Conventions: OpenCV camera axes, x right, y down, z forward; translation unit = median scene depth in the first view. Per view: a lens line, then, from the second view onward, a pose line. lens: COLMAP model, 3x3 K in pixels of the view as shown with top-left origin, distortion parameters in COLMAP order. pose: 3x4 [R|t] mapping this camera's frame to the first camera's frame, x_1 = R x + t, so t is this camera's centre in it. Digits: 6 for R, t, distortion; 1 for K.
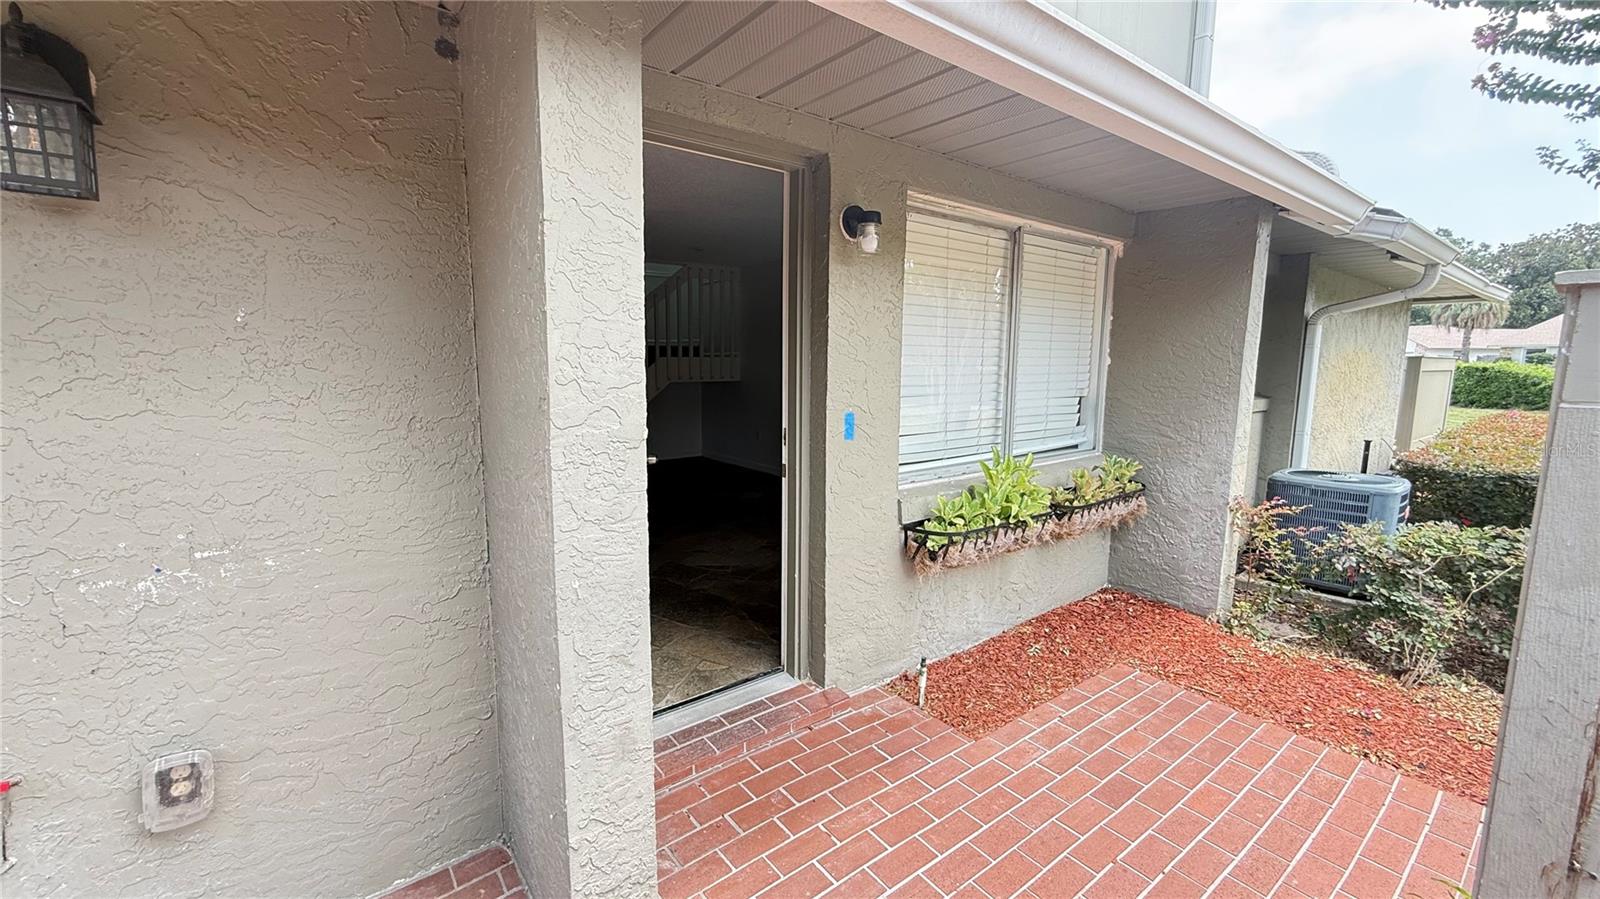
lens RADIAL K [[643.7, 0, 796.4], [0, 643.7, 450.4], [0, 0, 1]] dist [0.003102, 0.000317]
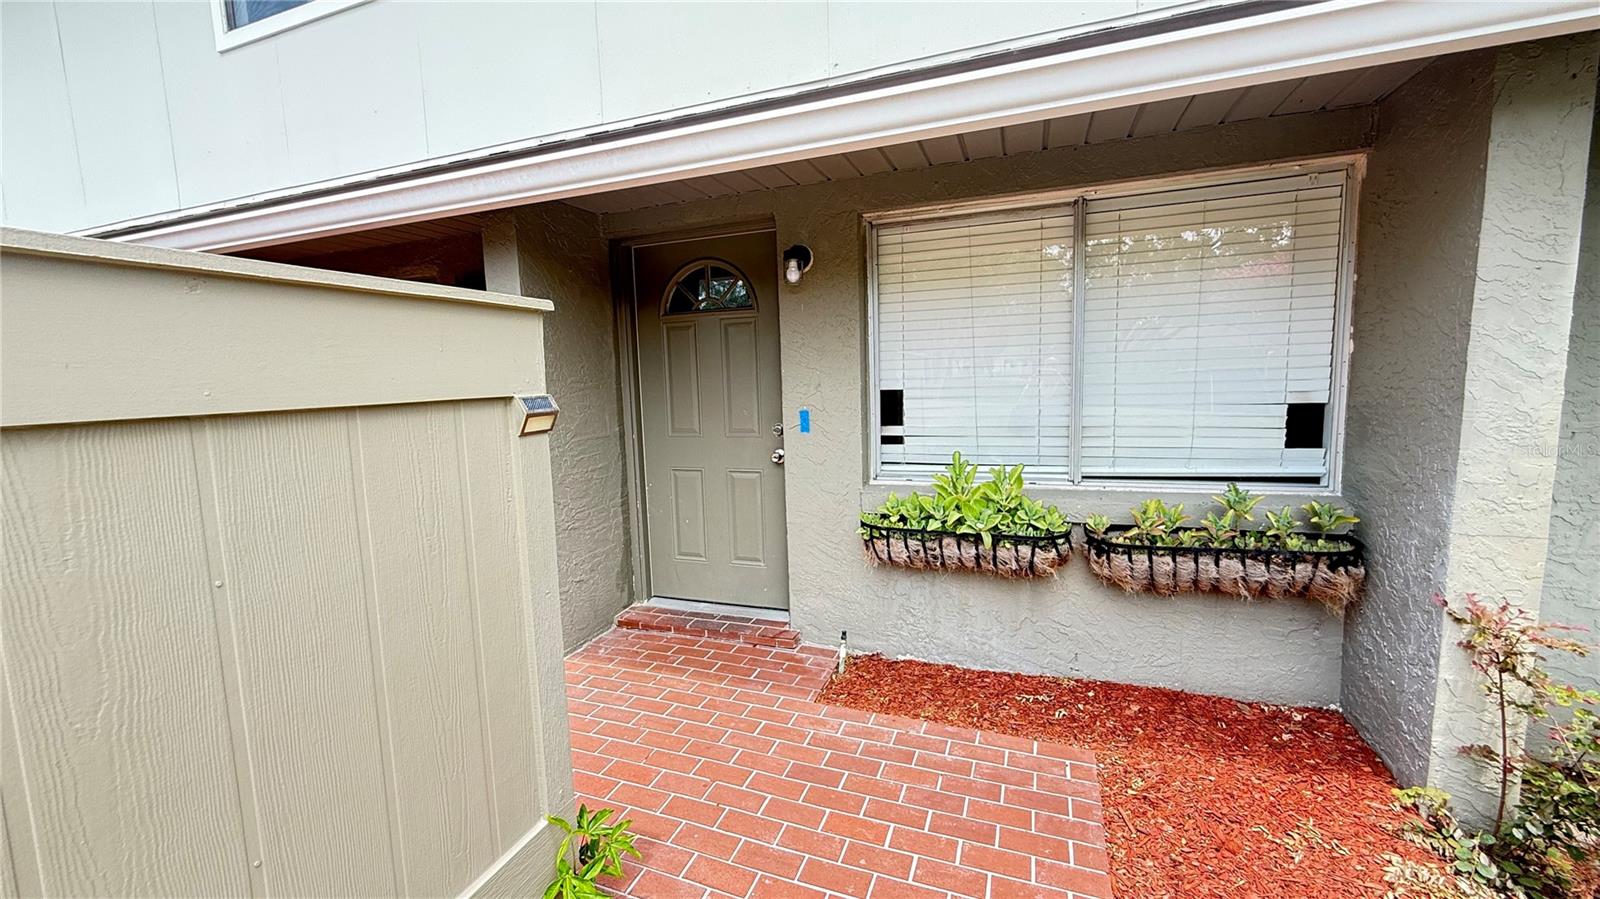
lens RADIAL K [[643.7, 0, 796.4], [0, 643.7, 450.4], [0, 0, 1]] dist [0.003102, 0.000317]
pose [[0.520844, 0.073879, -0.850449, 1.078259], [-0.086308, 0.995700, 0.033639, -0.020585], [0.849278, 0.055880, 0.524980, 0.325621]]
